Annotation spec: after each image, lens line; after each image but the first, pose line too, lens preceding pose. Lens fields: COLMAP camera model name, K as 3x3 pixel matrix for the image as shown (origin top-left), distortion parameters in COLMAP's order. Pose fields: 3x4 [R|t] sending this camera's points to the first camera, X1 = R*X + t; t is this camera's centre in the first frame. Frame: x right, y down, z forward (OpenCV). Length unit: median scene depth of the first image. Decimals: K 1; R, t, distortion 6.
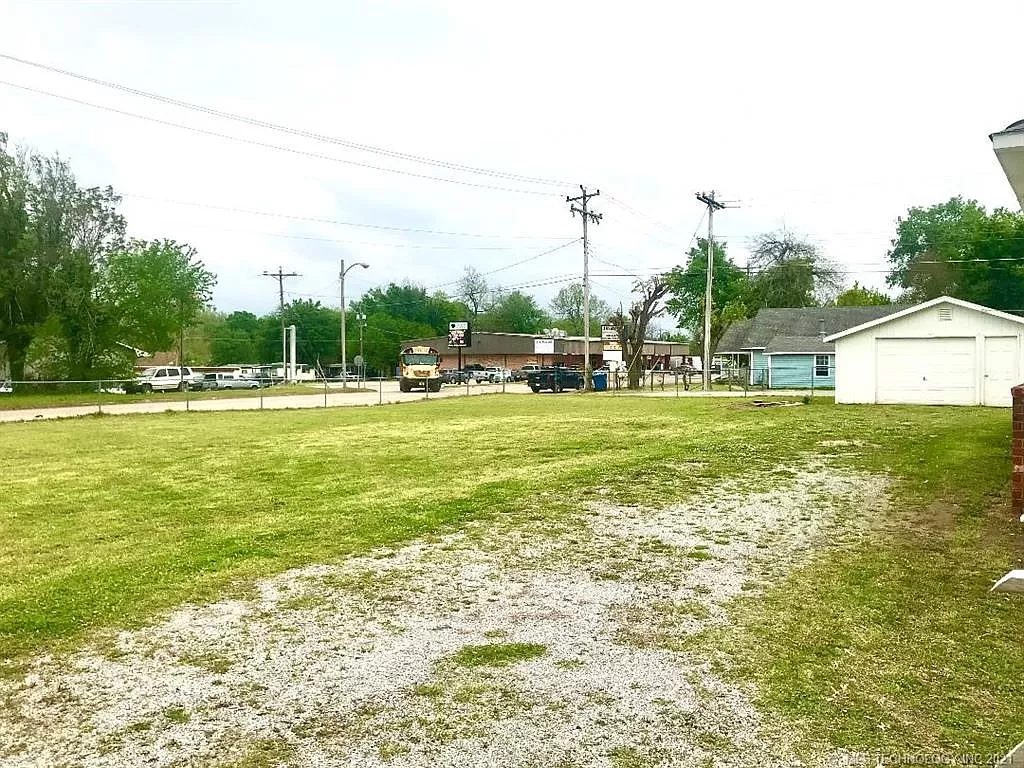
lens RADIAL K [[848.3, 0, 512.0], [0, 848.3, 384.0], [0, 0, 1]] dist [0.001623, -0.001899]
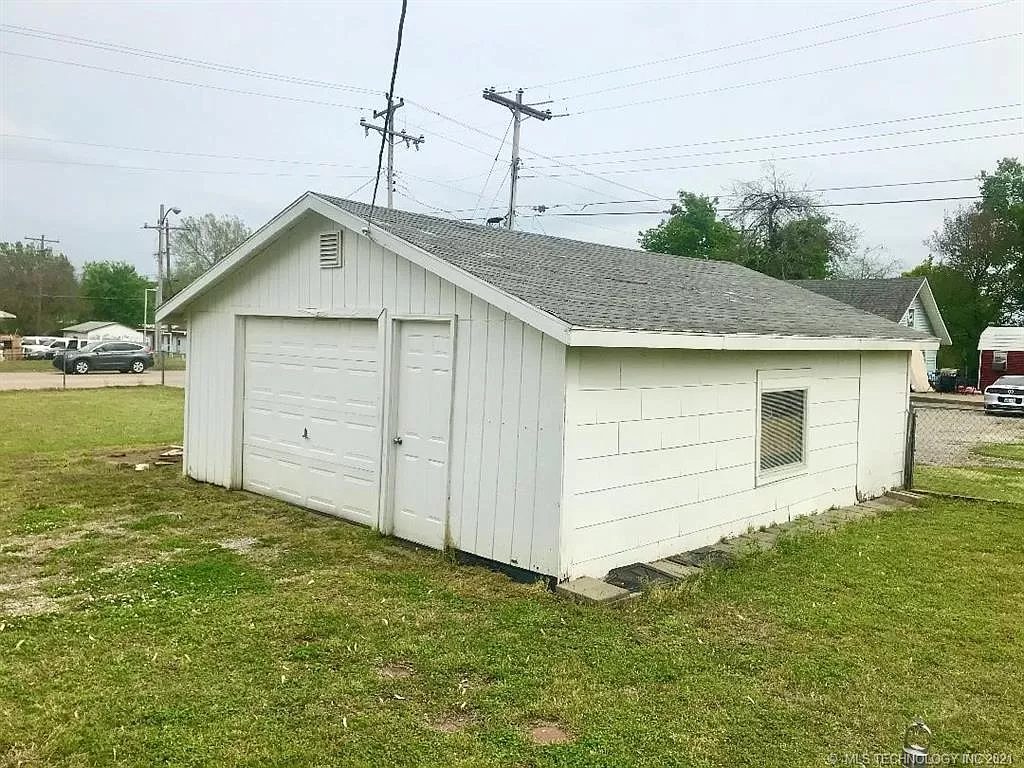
lens RADIAL K [[848.3, 0, 512.0], [0, 848.3, 384.0], [0, 0, 1]] dist [0.001623, -0.001899]
pose [[0.985292, 0.050093, -0.163370, 0.221306], [-0.045758, 0.998496, 0.030192, -0.014783], [0.164637, -0.022272, 0.986103, 0.230814]]
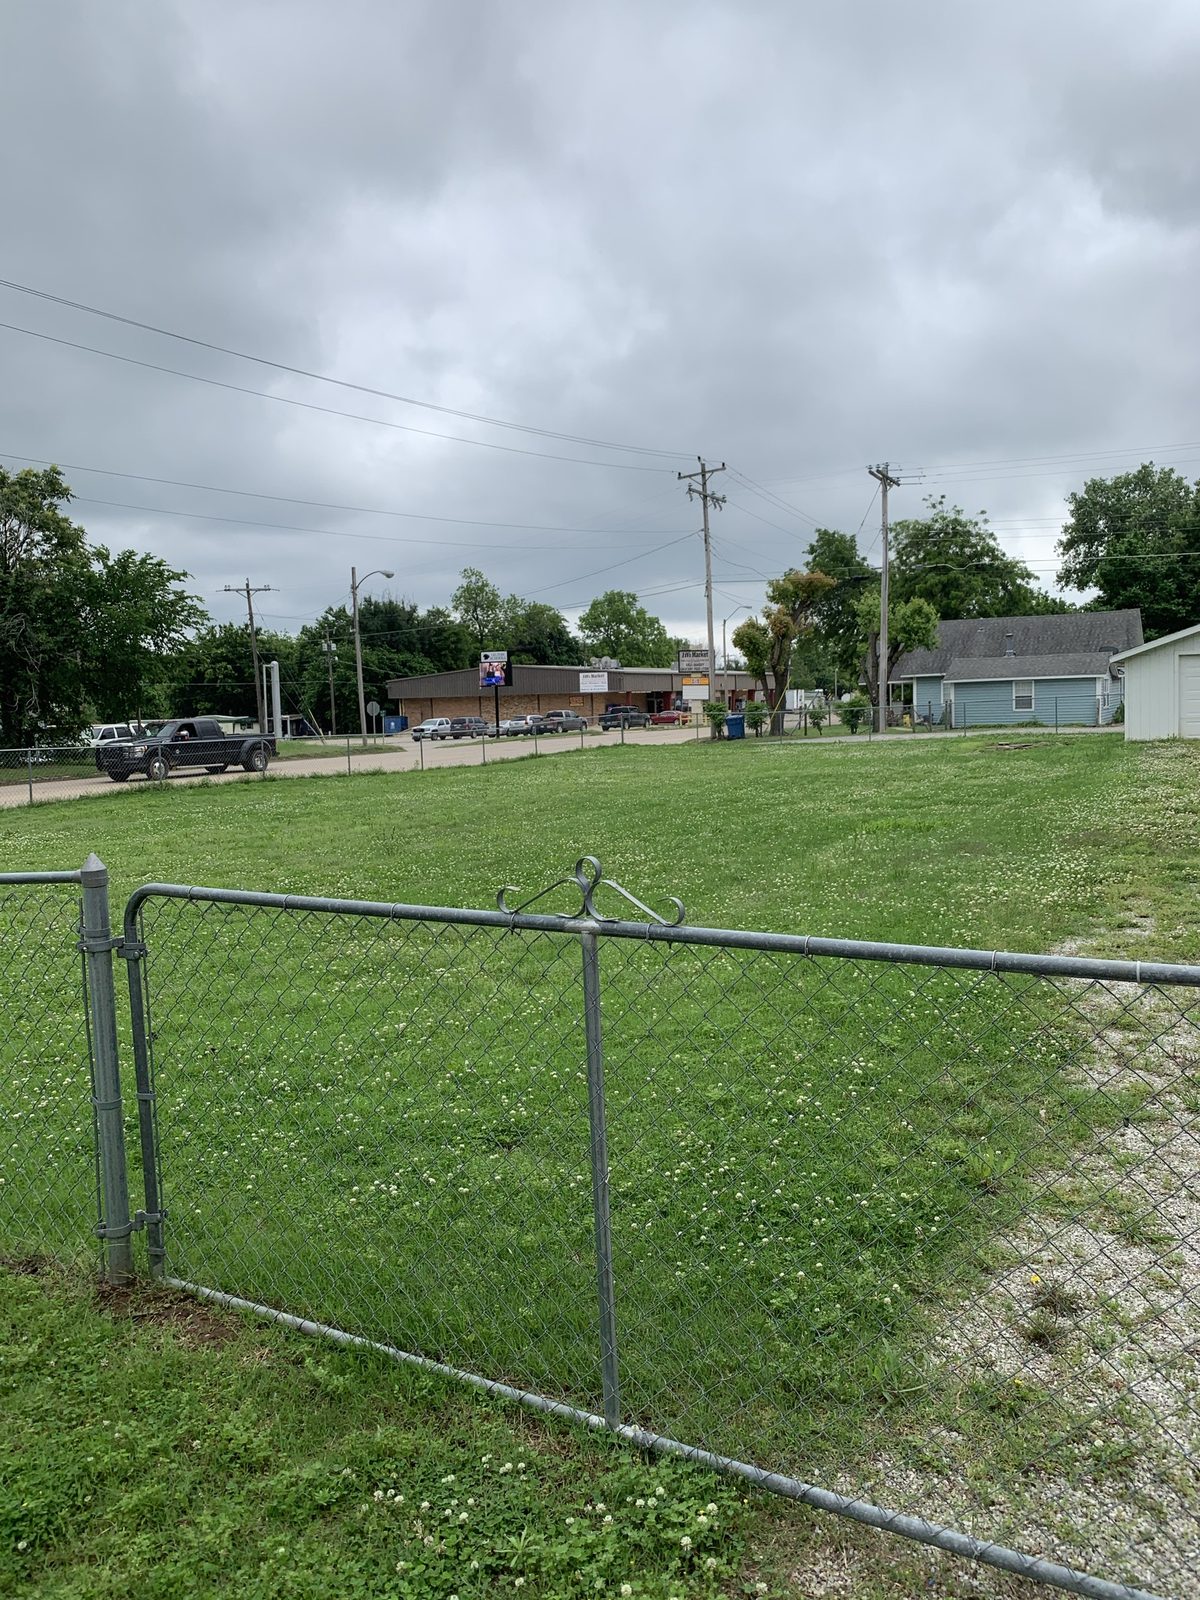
lens RADIAL K [[1181.9, 0, 600.0], [0, 1181.9, 800.0], [0, 0, 1]] dist [0.002649, 0.001660]
pose [[0.996700, -0.034600, 0.073433, -0.062329], [0.030581, 0.998008, 0.055172, 0.000651], [-0.075196, -0.052745, 0.995773, -0.012842]]
